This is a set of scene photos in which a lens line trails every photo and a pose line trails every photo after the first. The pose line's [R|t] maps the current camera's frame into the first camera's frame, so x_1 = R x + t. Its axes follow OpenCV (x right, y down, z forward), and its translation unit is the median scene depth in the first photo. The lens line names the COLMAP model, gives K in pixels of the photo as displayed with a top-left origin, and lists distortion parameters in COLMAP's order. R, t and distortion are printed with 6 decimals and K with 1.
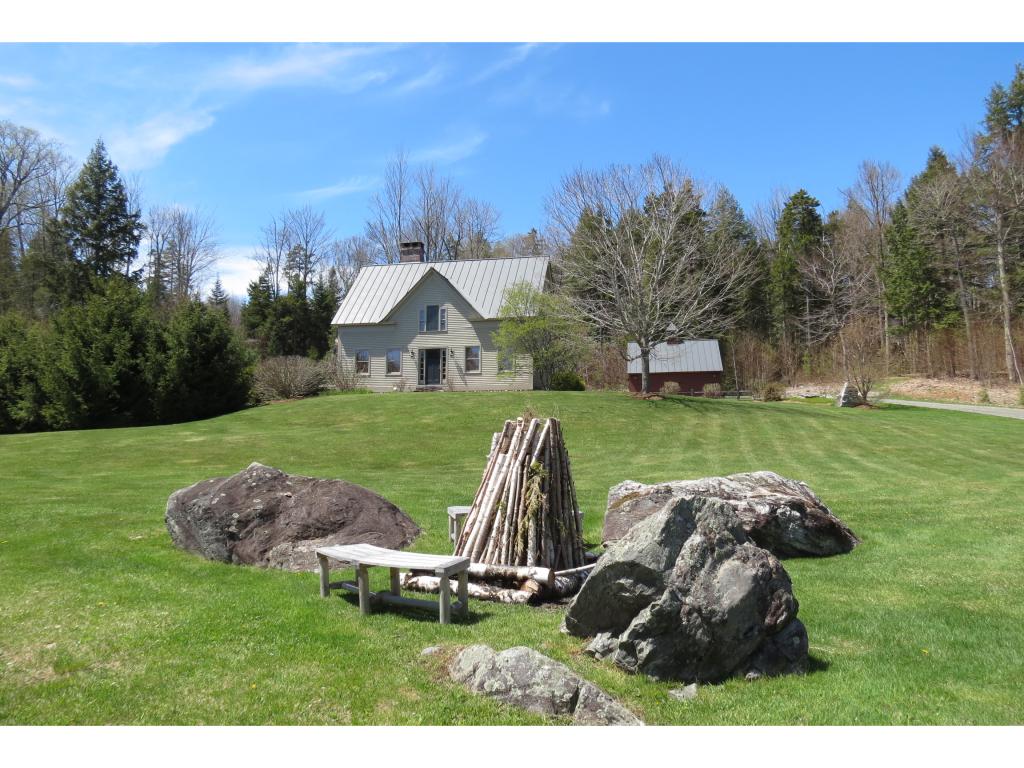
lens RADIAL K [[741.3, 0, 510.0], [0, 741.3, 385.8], [0, 0, 1]] dist [-0.036890, 0.000184]
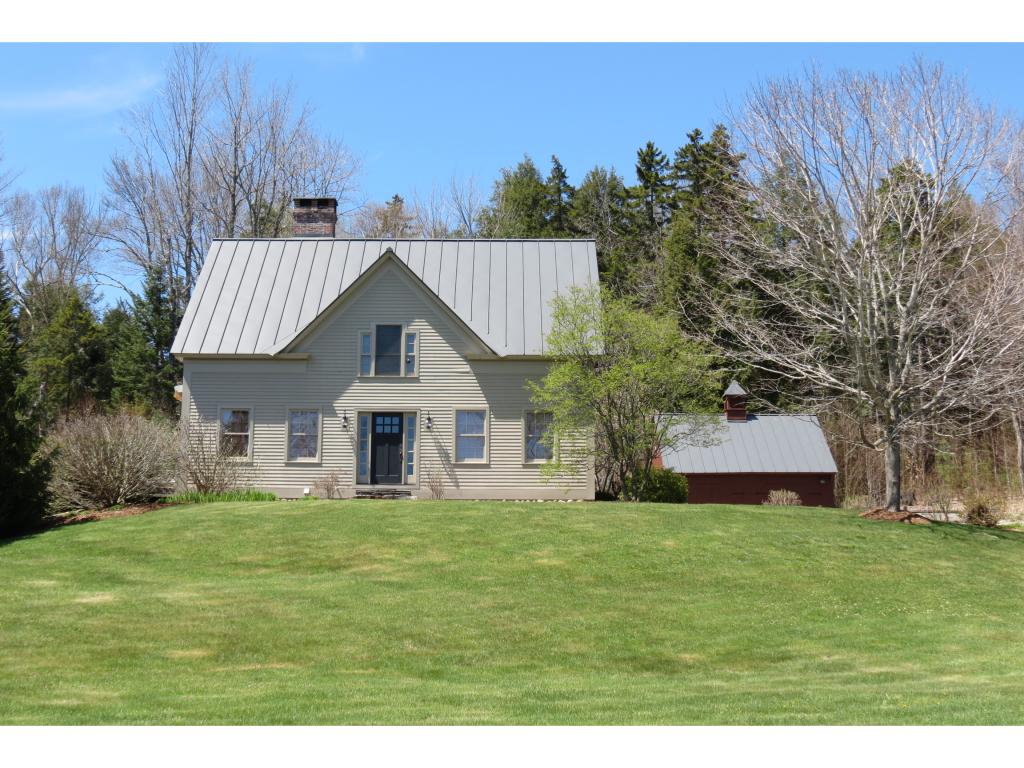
lens RADIAL K [[1360.1, 0, 509.9], [0, 1360.1, 382.4], [0, 0, 1]] dist [-0.039257, 0.000000]
pose [[0.980767, 0.038426, 0.191362, -0.192891], [-0.022767, 0.996259, -0.083364, 0.003713], [-0.193849, 0.077404, 0.977973, 0.097108]]
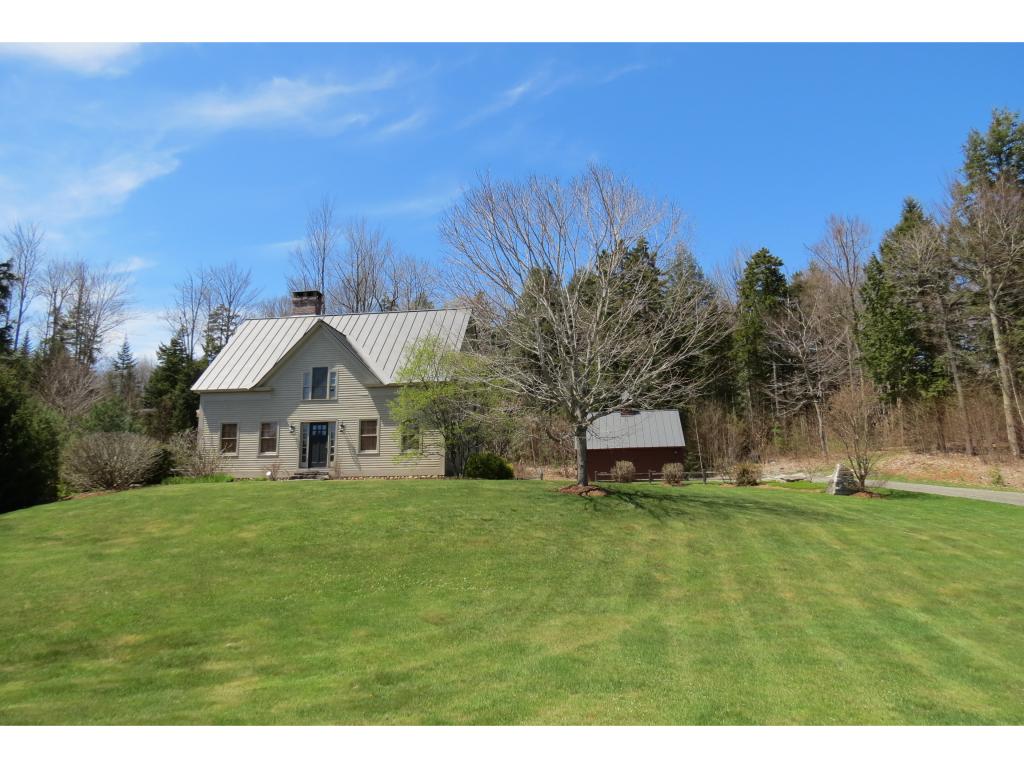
lens RADIAL K [[741.3, 0, 511.6], [0, 741.3, 382.6], [0, 0, 1]] dist [-0.036890, 0.000184]
pose [[0.998577, 0.002701, 0.053268, 0.055861], [0.002493, 0.995261, -0.097212, -0.014884], [-0.053278, 0.097206, 0.993837, 0.204457]]
